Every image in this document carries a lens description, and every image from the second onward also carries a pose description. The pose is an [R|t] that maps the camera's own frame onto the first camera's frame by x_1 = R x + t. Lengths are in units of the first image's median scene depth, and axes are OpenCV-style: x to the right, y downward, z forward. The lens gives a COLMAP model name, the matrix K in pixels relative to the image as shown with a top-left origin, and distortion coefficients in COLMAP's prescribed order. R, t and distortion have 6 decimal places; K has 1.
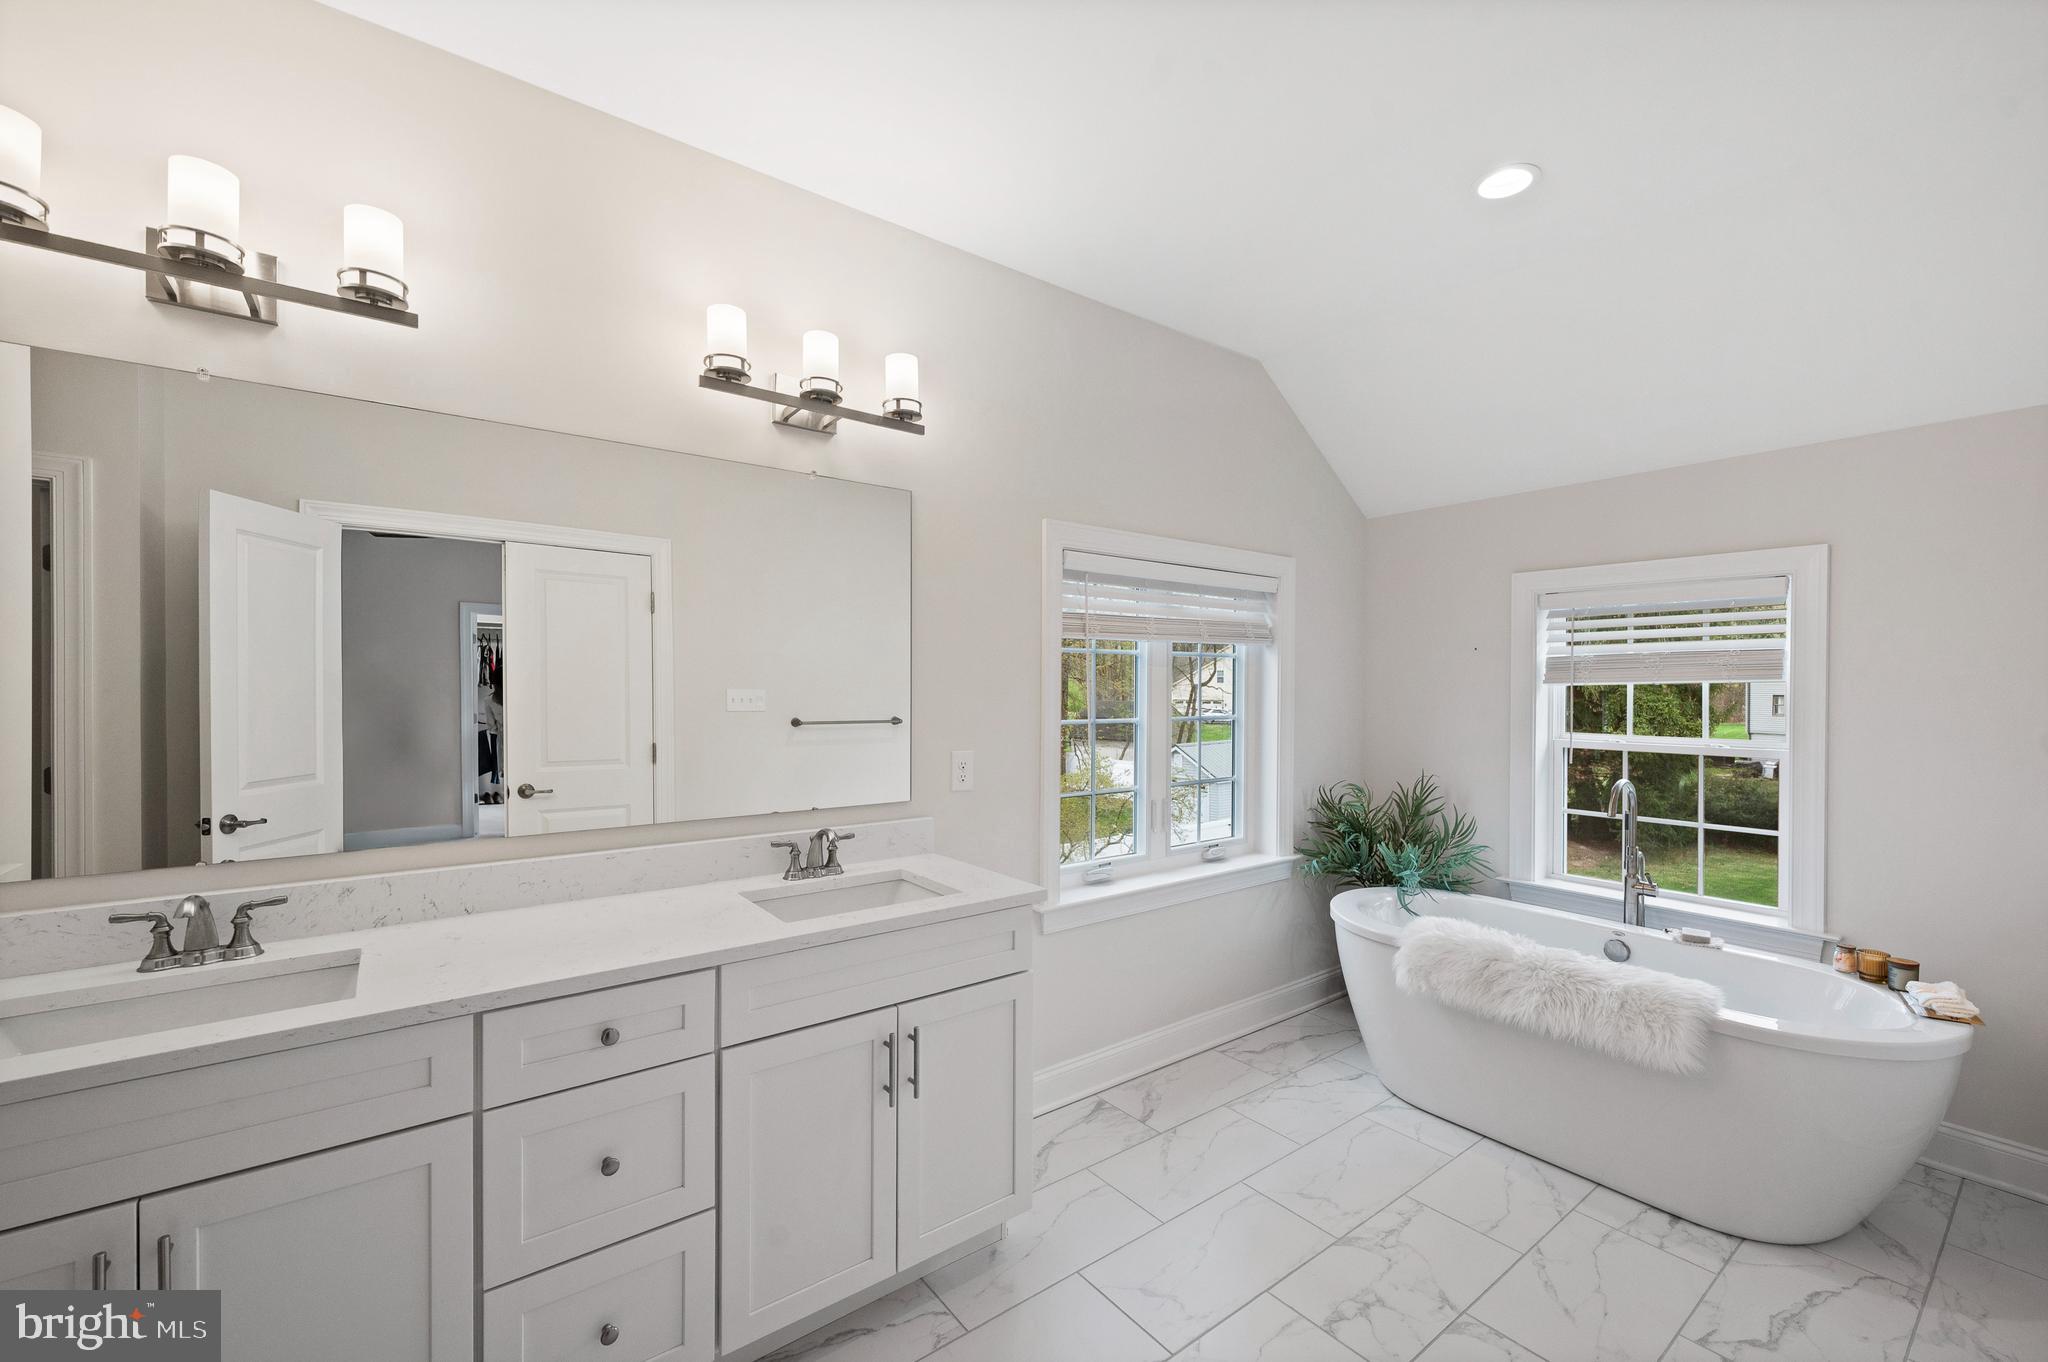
lens RADIAL K [[848.3, 0, 1019.2], [0, 848.3, 688.0], [0, 0, 1]] dist [0.001992, 0.000247]
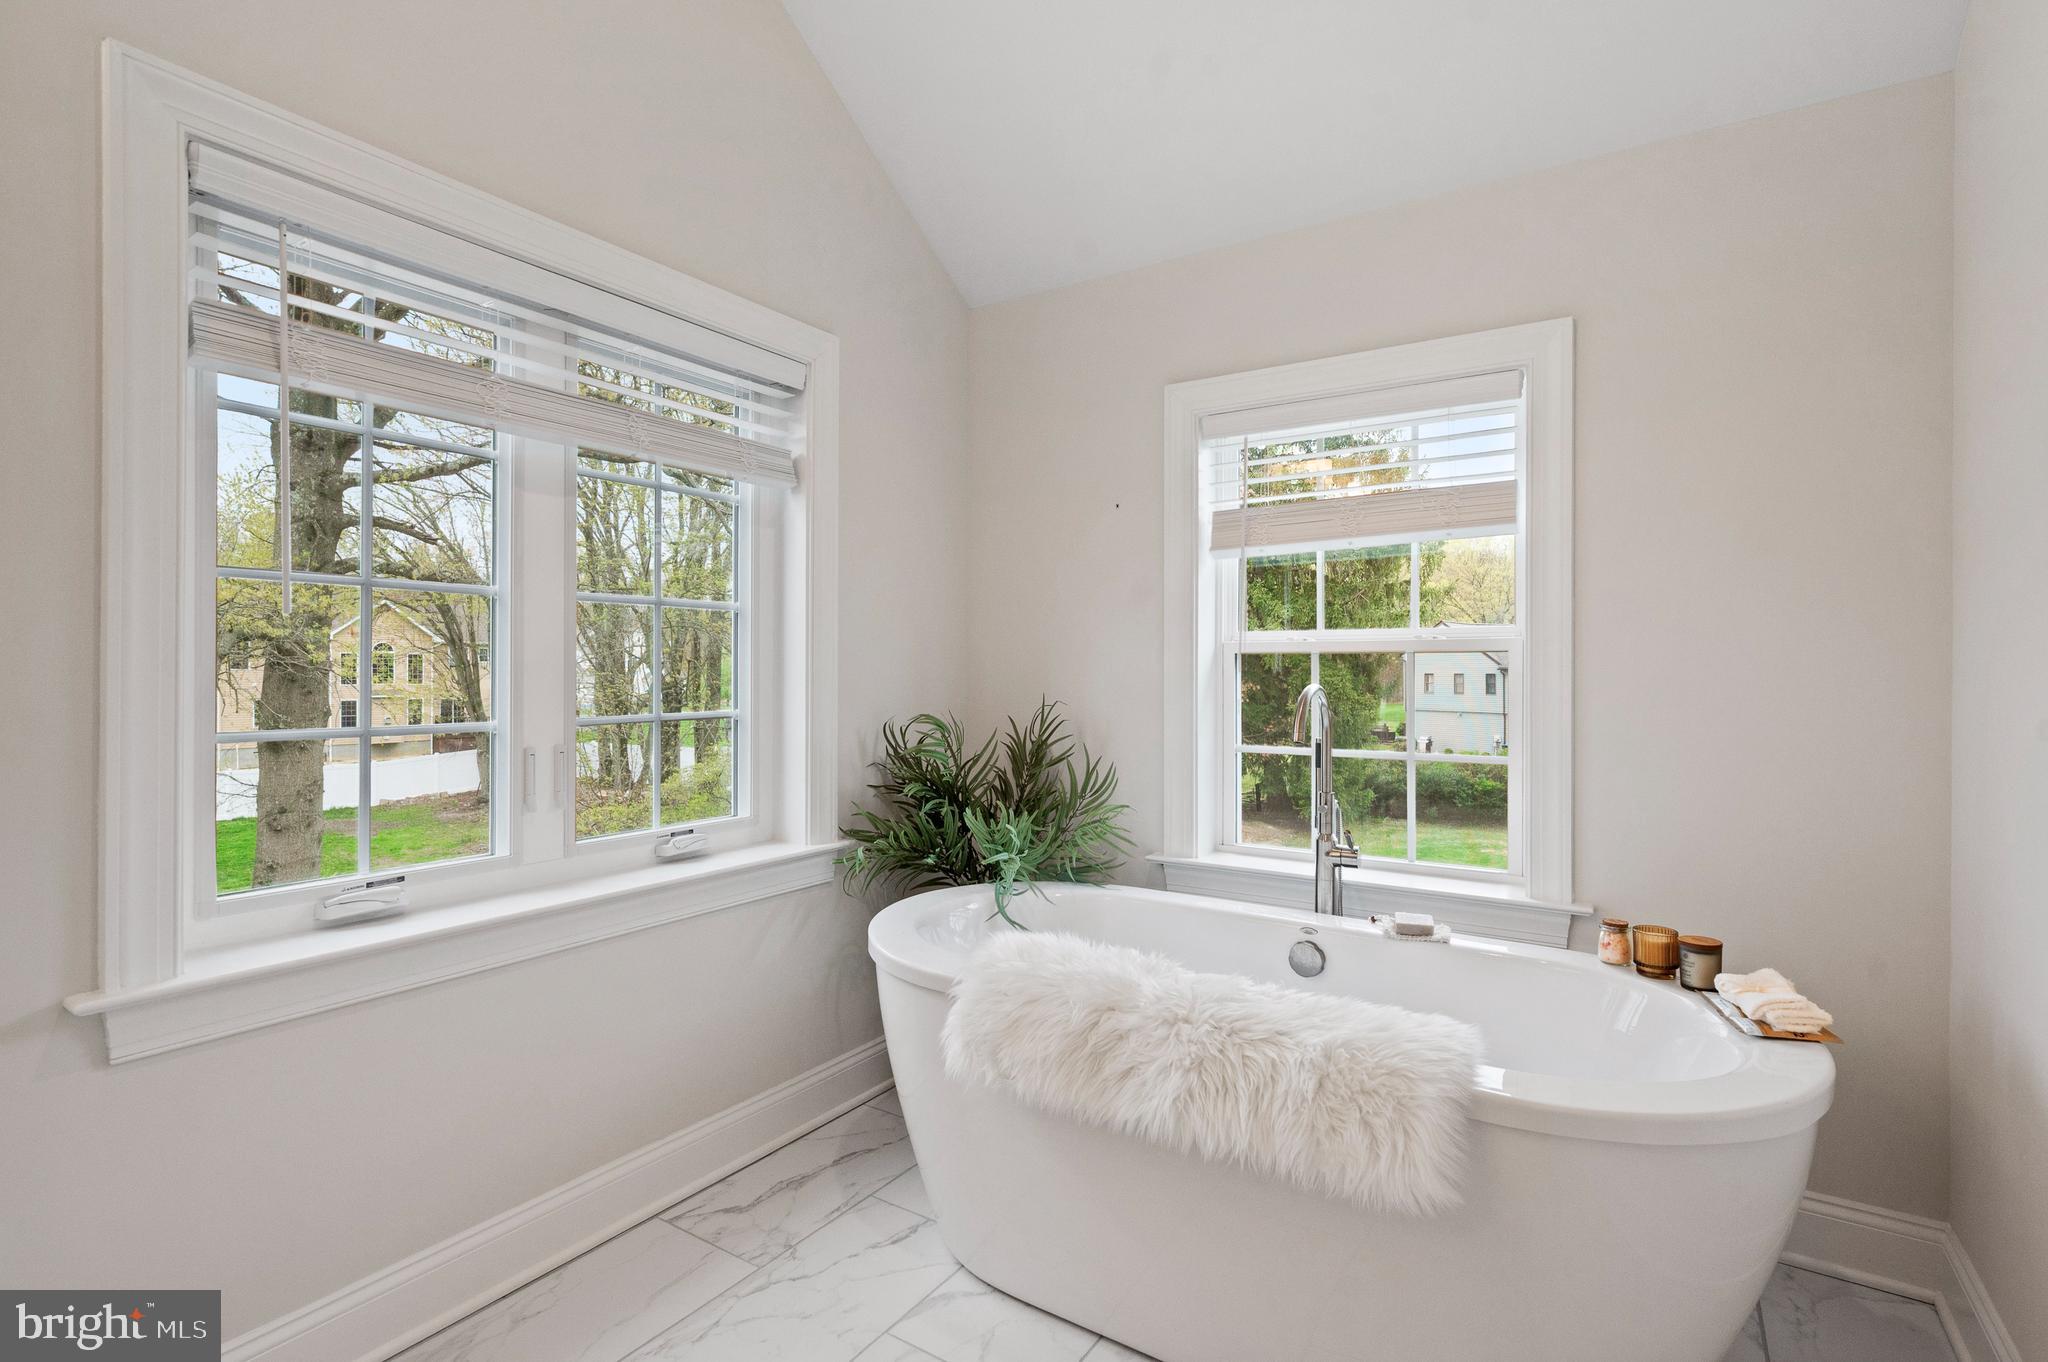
lens RADIAL K [[945.7, 0, 1024.5], [0, 945.7, 675.9], [0, 0, 1]] dist [0.000762, 0.001950]
pose [[0.945626, -0.003508, 0.325236, 0.291495], [0.005157, 0.999978, -0.004209, 0.107015], [-0.325214, 0.005657, 0.945624, 0.422819]]
